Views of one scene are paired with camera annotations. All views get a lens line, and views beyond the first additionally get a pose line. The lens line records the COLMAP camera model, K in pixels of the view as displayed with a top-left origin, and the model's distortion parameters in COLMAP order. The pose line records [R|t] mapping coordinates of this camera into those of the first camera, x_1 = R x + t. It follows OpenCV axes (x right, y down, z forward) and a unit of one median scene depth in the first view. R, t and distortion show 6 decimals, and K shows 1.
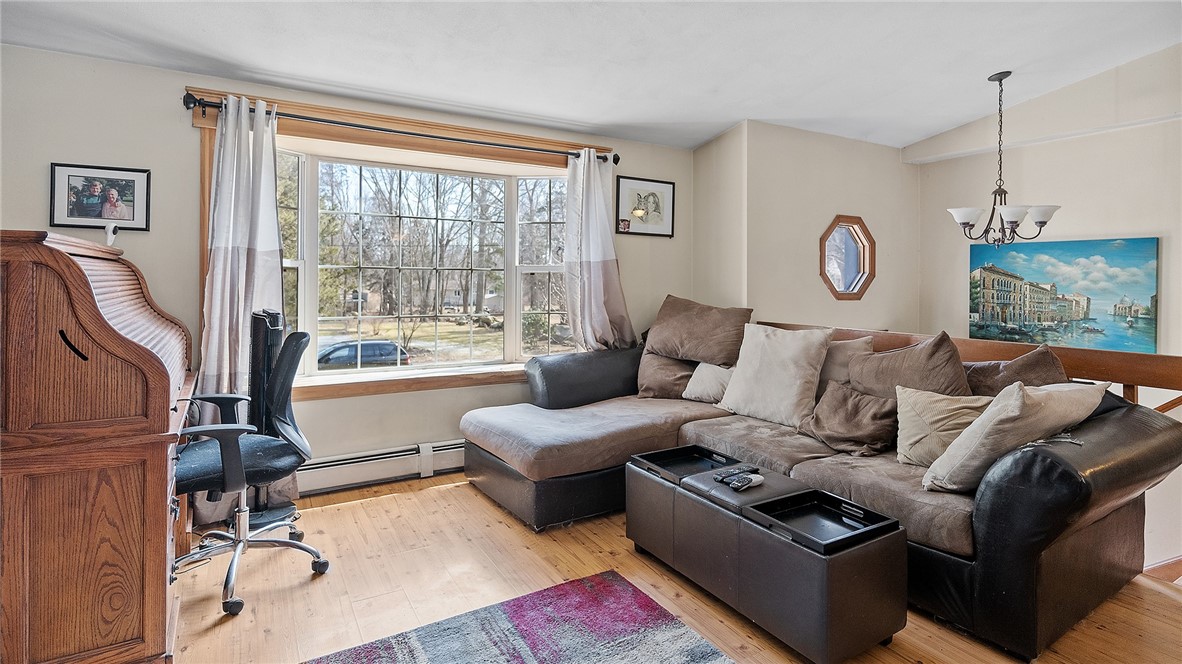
lens RADIAL K [[575.9, 0, 598.1], [0, 575.9, 286.7], [0, 0, 1]] dist [0.002966, 0.001310]
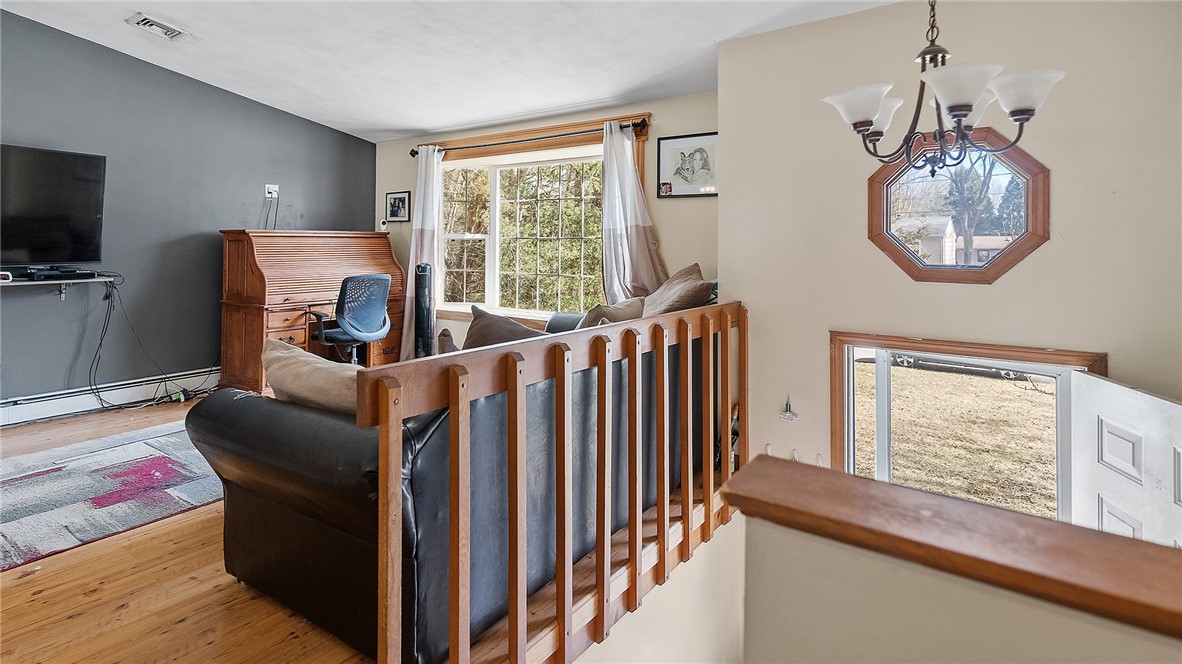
lens RADIAL K [[575.9, 0, 556.6], [0, 575.9, 231.5], [0, 0, 1]] dist [0.002966, 0.001310]
pose [[0.404231, -0.025915, -0.914290, 0.839081], [-0.013827, 0.999311, -0.034438, -0.001628], [0.914553, 0.026563, 0.403594, 0.459165]]
